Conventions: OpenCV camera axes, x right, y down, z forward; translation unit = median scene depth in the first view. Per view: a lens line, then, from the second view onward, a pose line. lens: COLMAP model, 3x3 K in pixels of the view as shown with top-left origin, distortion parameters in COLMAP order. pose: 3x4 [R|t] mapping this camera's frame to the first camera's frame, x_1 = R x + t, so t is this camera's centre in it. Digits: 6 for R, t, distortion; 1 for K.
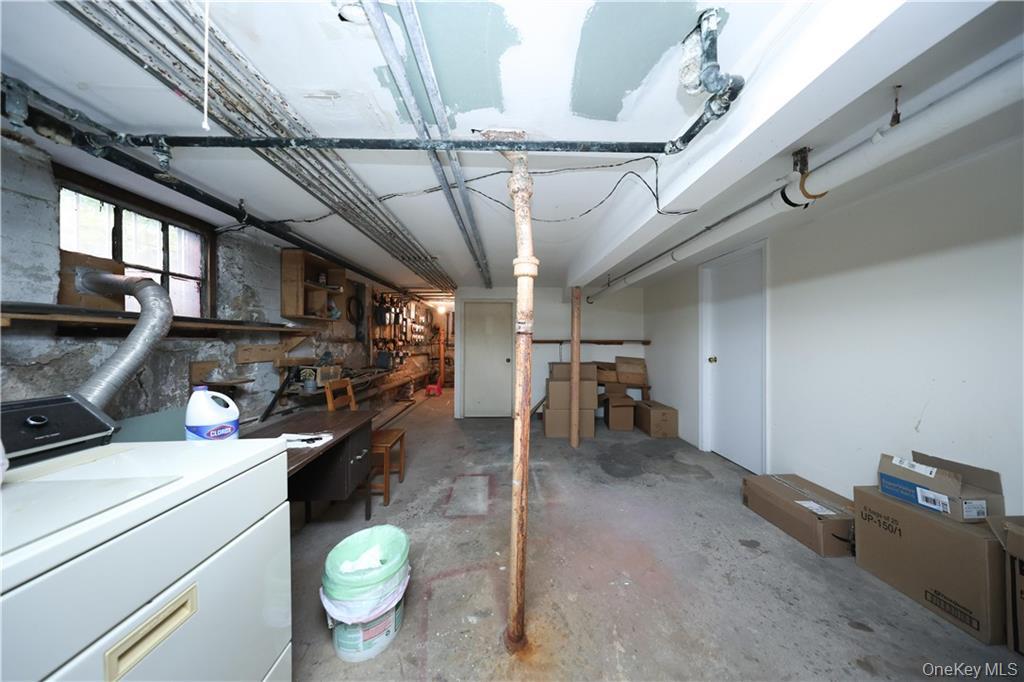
lens RADIAL K [[300.7, 0, 514.2], [0, 300.7, 343.9], [0, 0, 1]] dist [-0.000329, -0.000026]
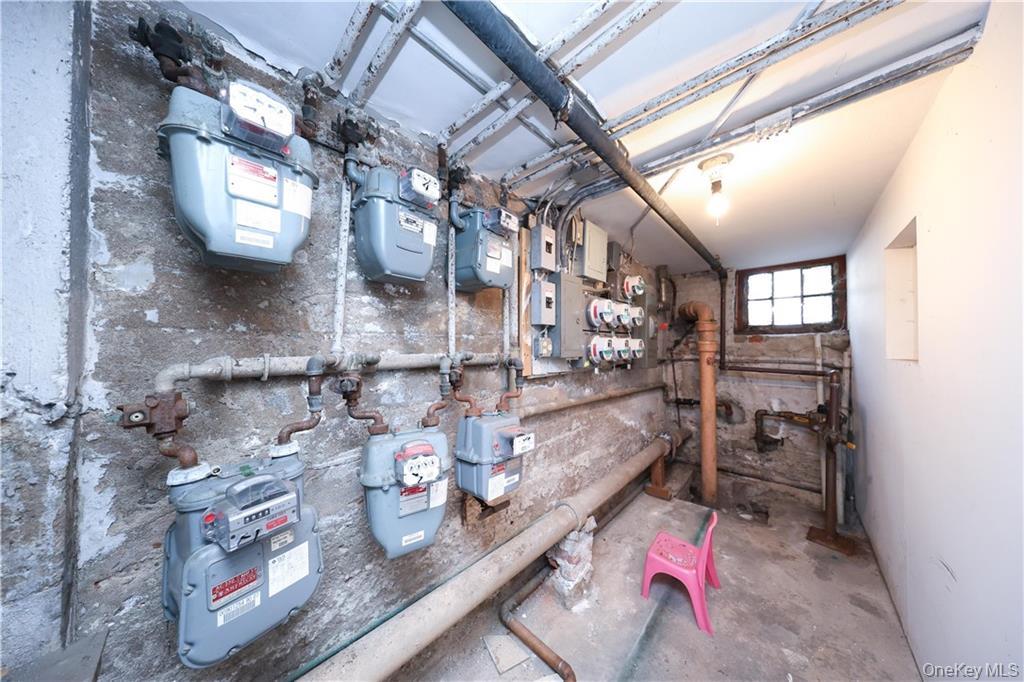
lens RADIAL K [[299.5, 0, 506.6], [0, 299.5, 354.1], [0, 0, 1]] dist [-0.001314, -0.000122]
pose [[0.696810, 0.005110, -0.717238, -0.406807], [-0.003491, 0.999987, 0.003733, -0.028472], [0.717247, -0.000097, 0.696819, 1.570580]]
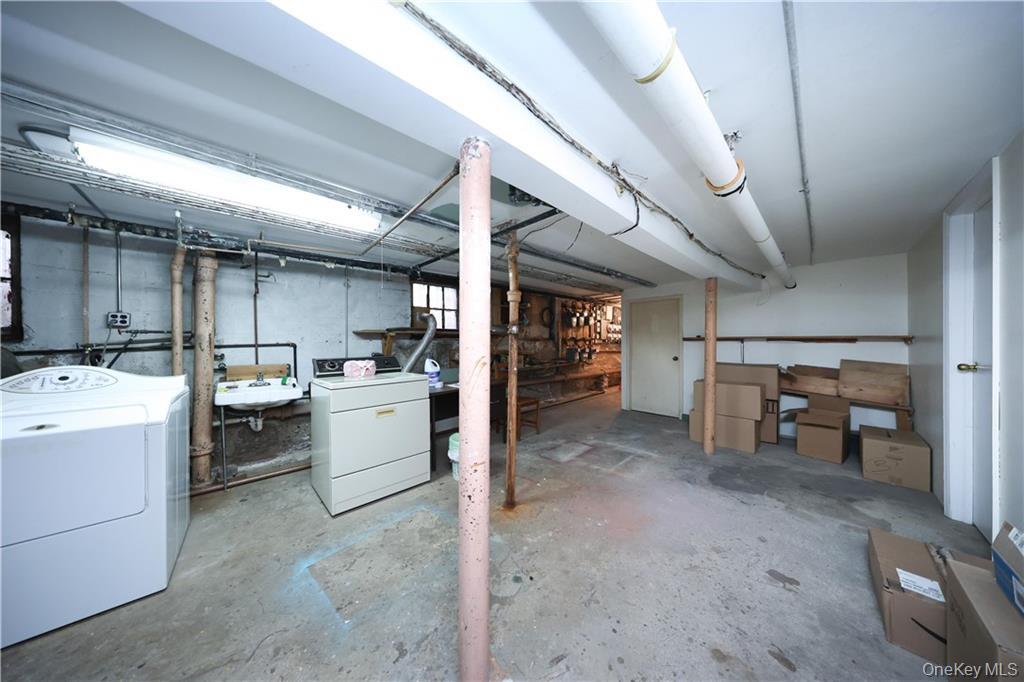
lens RADIAL K [[299.5, 0, 506.6], [0, 299.5, 354.1], [0, 0, 1]] dist [-0.001314, -0.000122]
pose [[0.655909, 0.029941, -0.754246, 0.555168], [-0.001513, 0.999263, 0.038352, 0.005795], [0.754838, -0.024014, 0.655471, -0.071309]]
